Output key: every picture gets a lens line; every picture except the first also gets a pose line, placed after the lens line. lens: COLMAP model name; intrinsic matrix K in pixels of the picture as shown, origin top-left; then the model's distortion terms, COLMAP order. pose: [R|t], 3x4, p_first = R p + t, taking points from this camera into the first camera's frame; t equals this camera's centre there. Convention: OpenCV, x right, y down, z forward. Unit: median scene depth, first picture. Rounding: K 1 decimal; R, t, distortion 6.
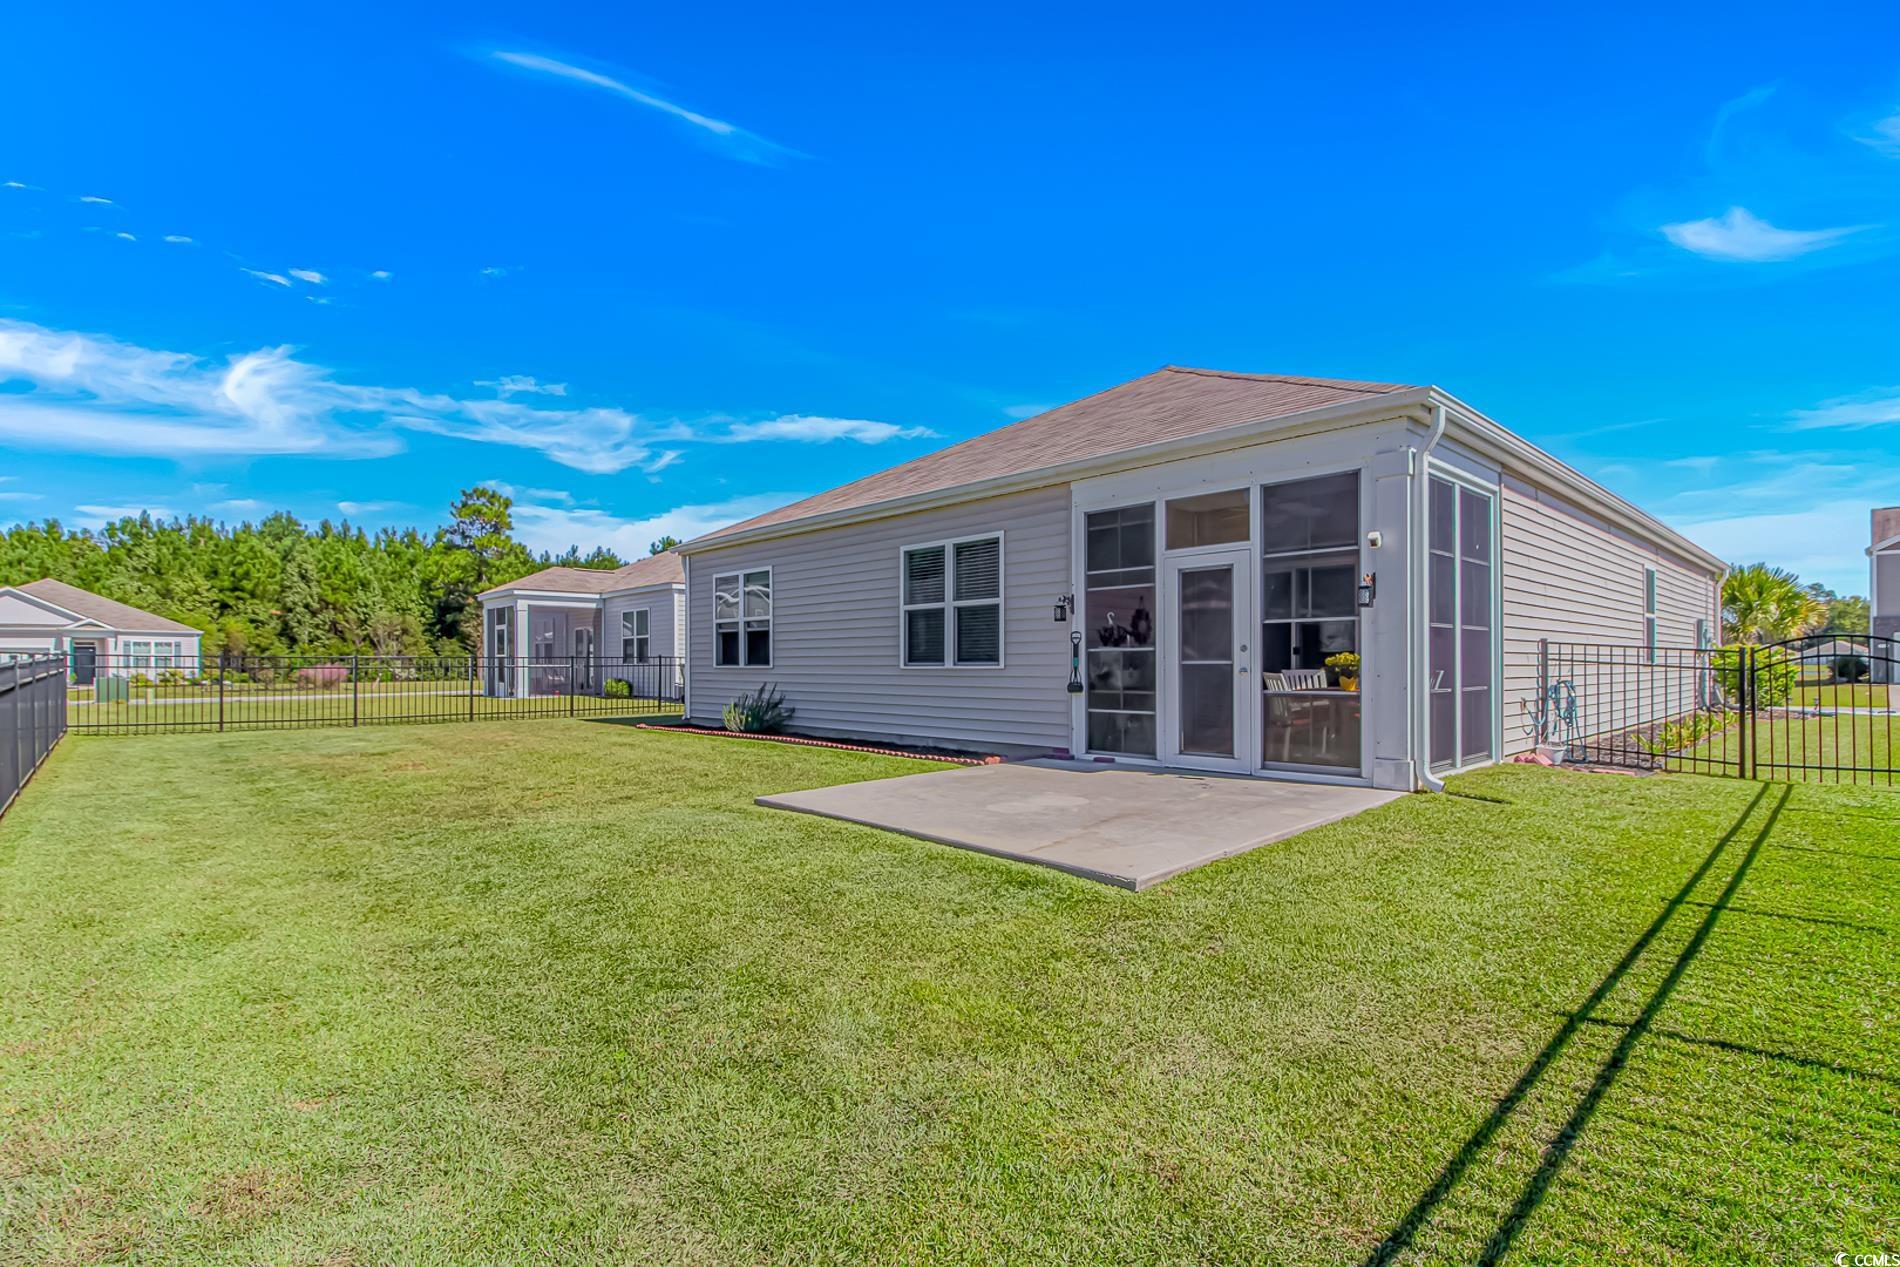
lens RADIAL K [[906.9, 0, 953.6], [0, 906.9, 677.0], [0, 0, 1]] dist [0.002806, -0.011900]
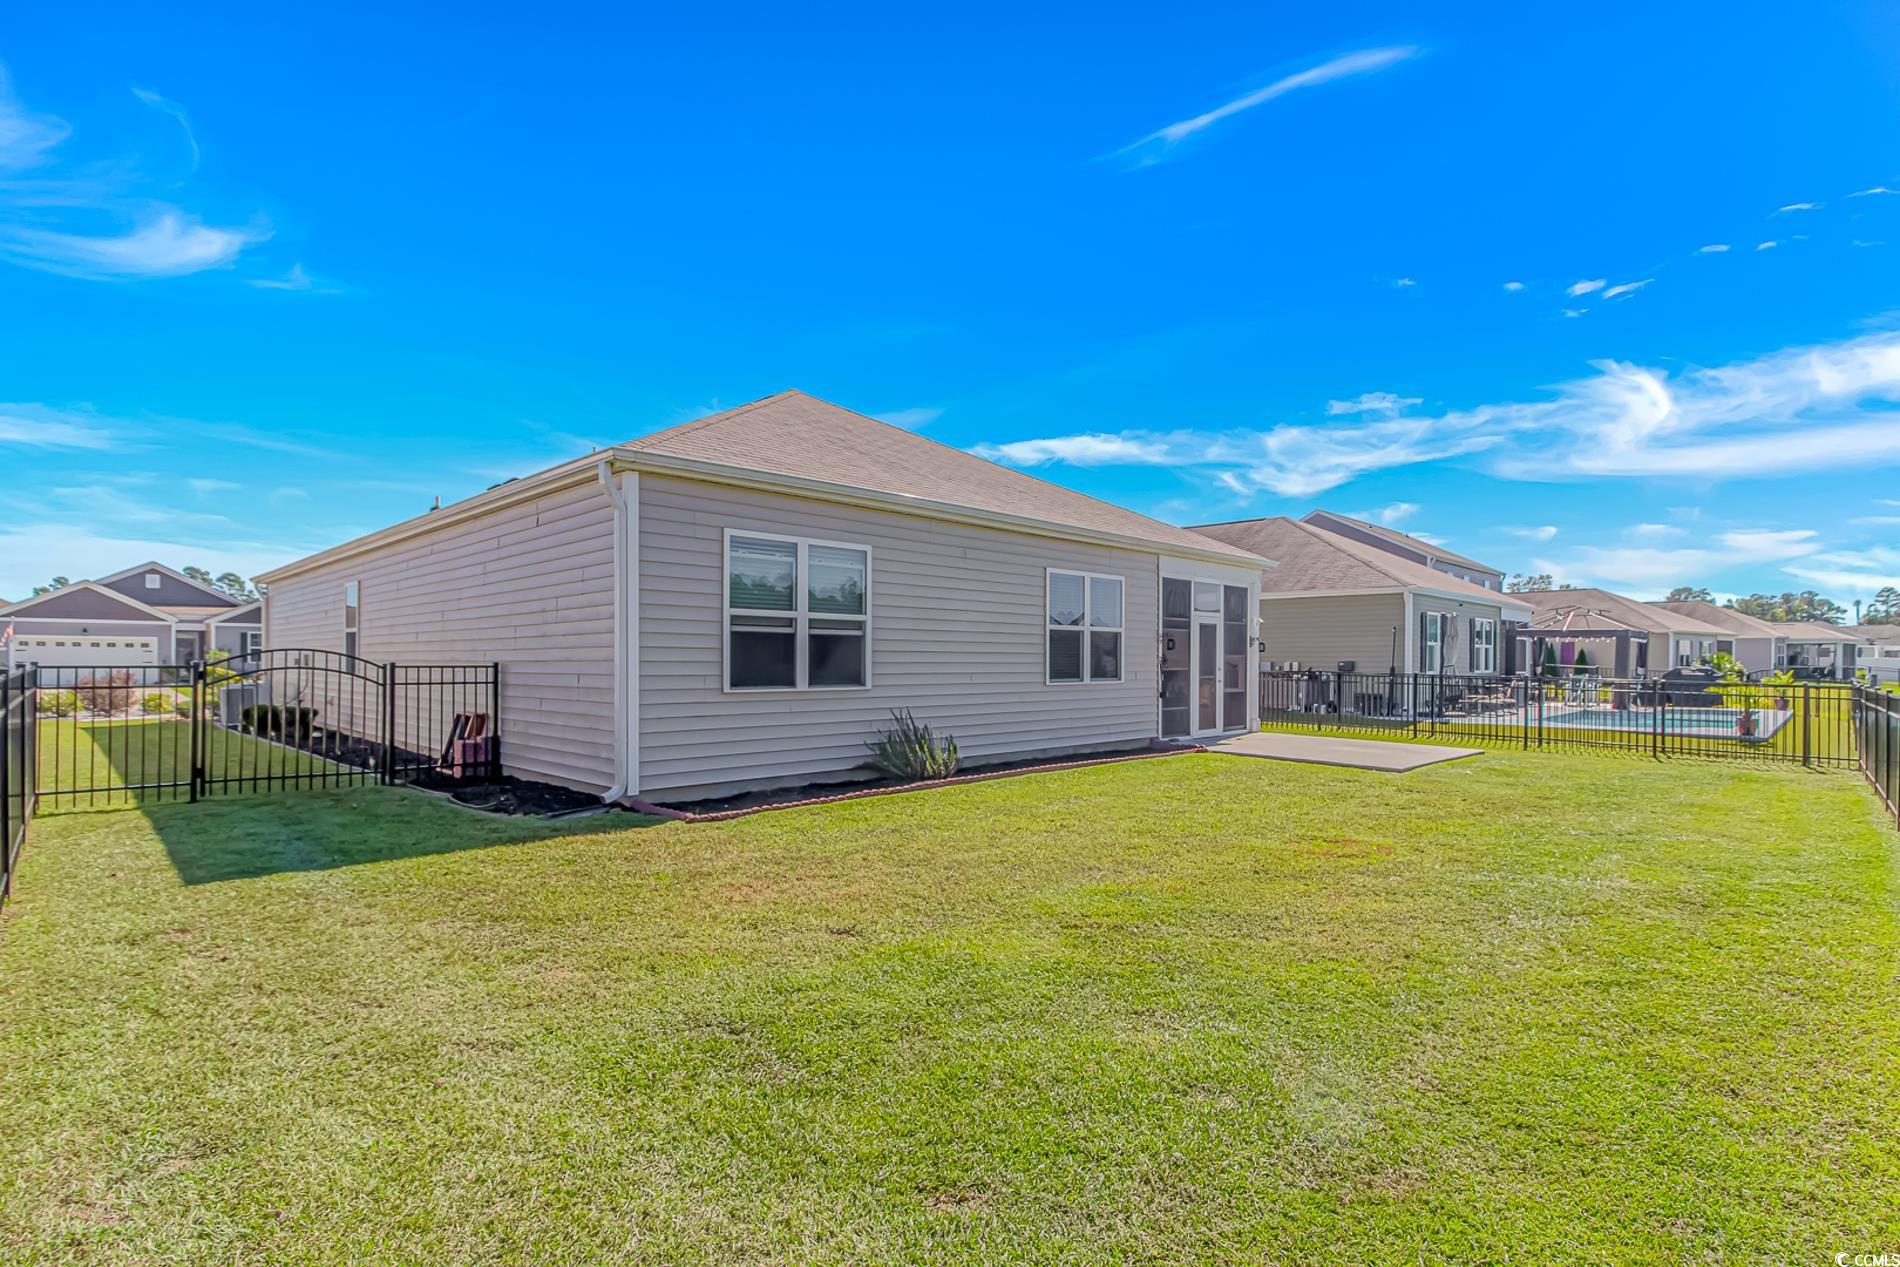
lens RADIAL K [[906.9, 0, 953.6], [0, 906.9, 677.0], [0, 0, 1]] dist [0.002806, -0.011900]
pose [[-0.020136, 0.011197, 0.999735, -1.090417], [0.035183, 0.999326, -0.010484, -0.012213], [-0.999178, 0.034963, -0.020516, 1.140346]]
